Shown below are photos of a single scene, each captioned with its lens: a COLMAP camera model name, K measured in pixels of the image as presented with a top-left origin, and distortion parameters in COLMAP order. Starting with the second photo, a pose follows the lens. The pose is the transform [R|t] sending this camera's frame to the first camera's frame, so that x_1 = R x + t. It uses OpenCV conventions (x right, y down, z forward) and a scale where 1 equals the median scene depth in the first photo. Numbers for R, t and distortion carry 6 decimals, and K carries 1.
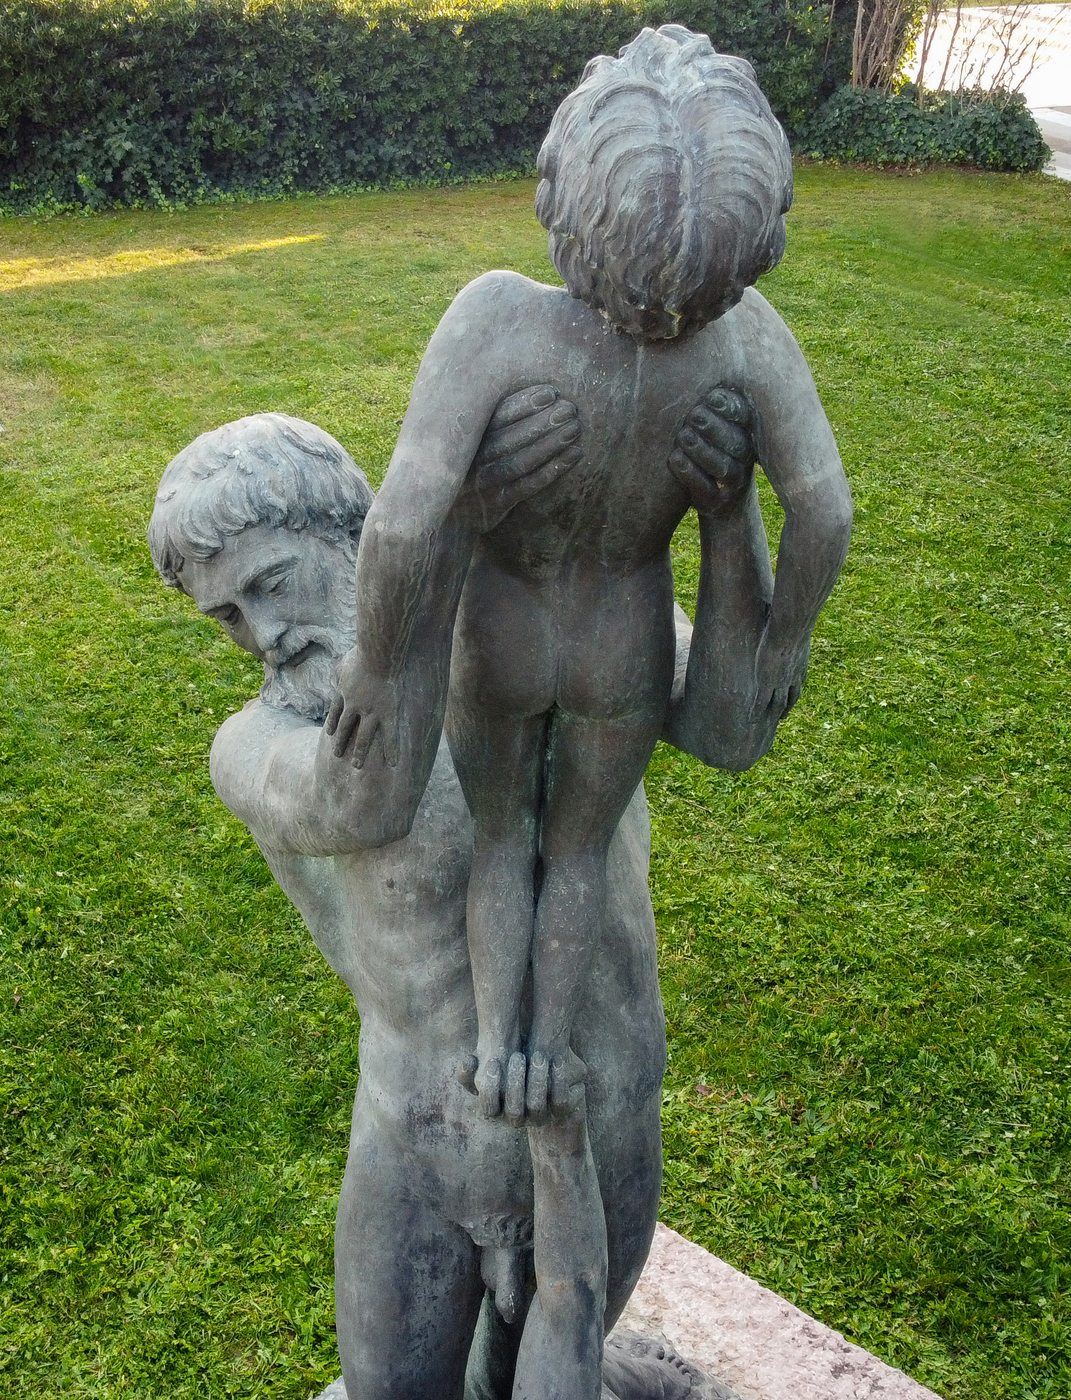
lens RADIAL K [[1951.4, 0, 435.8], [0, 1951.4, 673.4], [0, 0, 1]] dist [0.006657, 0.000000]
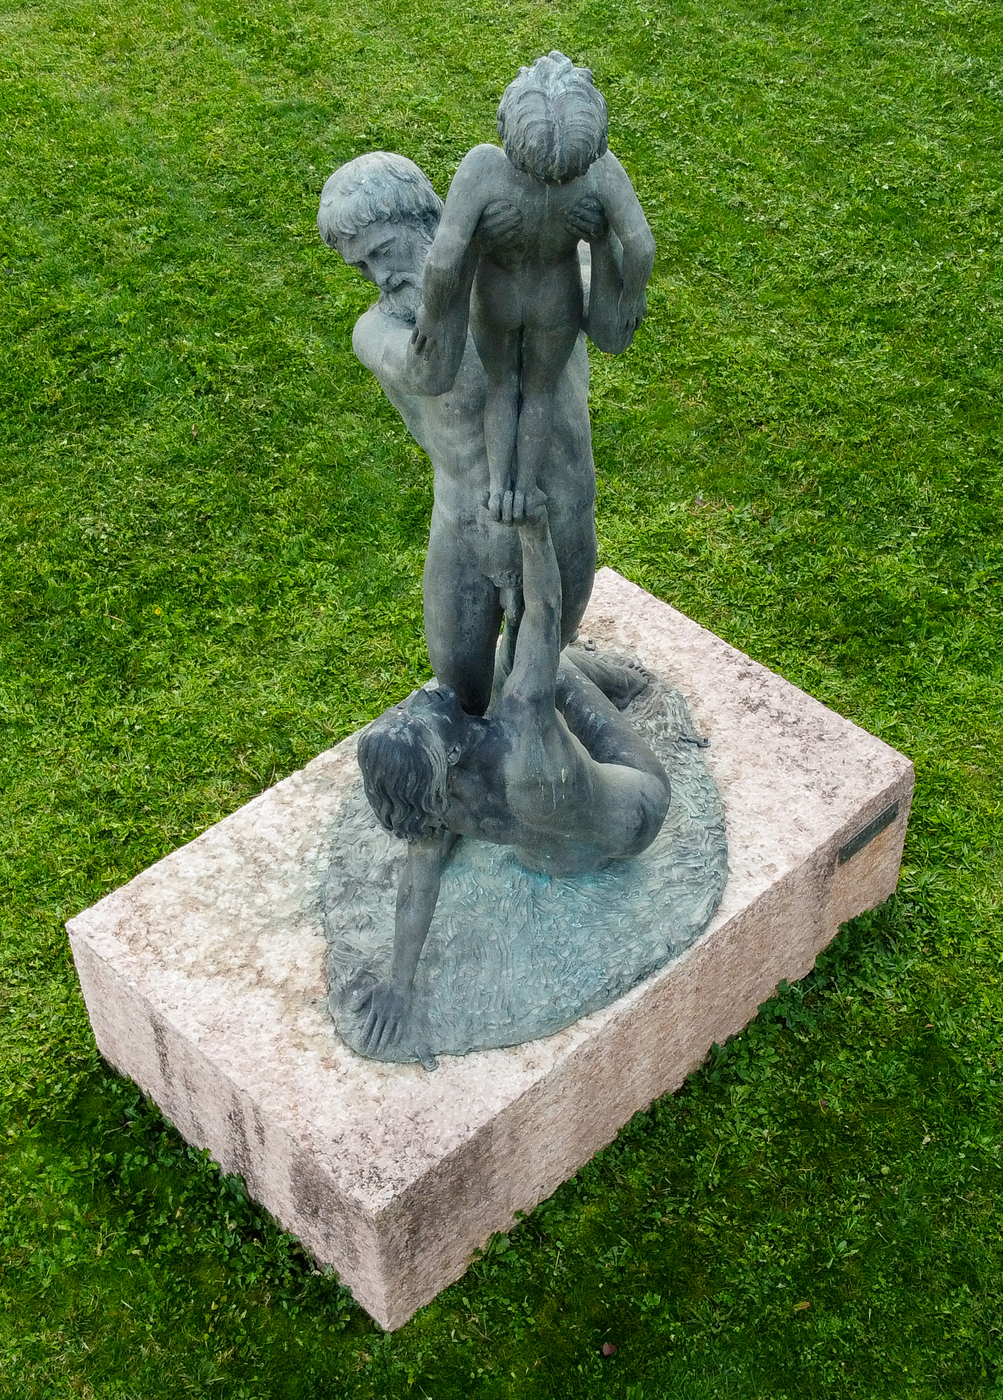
lens RADIAL K [[2124.3, 0, 510.6], [0, 2124.3, 703.3], [0, 0, 1]] dist [-0.003463, 0.000000]
pose [[0.999742, 0.004945, -0.022147, 0.040786], [0.002034, 0.952511, 0.304496, -0.116406], [0.022601, -0.304463, 0.952256, -0.509262]]
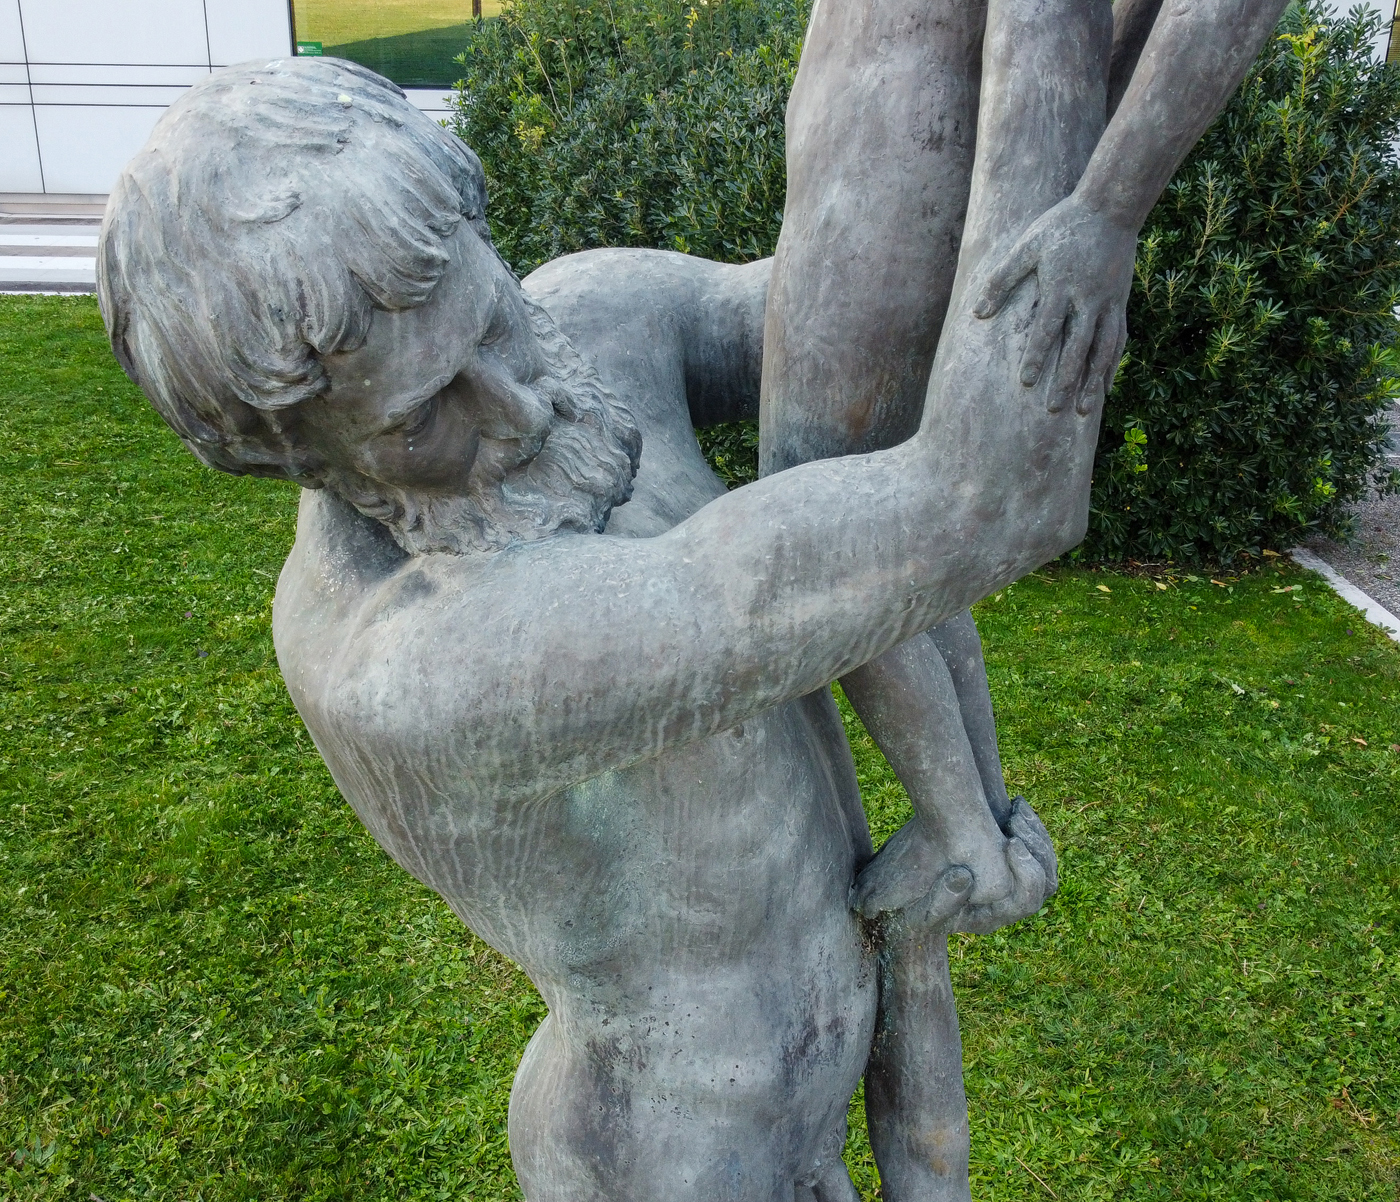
lens RADIAL K [[1657.5, 0, 685.9], [0, 1657.5, 589.8], [0, 0, 1]] dist [-0.029682, 0.000000]
pose [[0.423338, -0.364136, 0.829572, -0.210535], [0.401998, 0.896092, 0.188192, -0.018882], [-0.811901, 0.253818, 0.525732, 0.328407]]
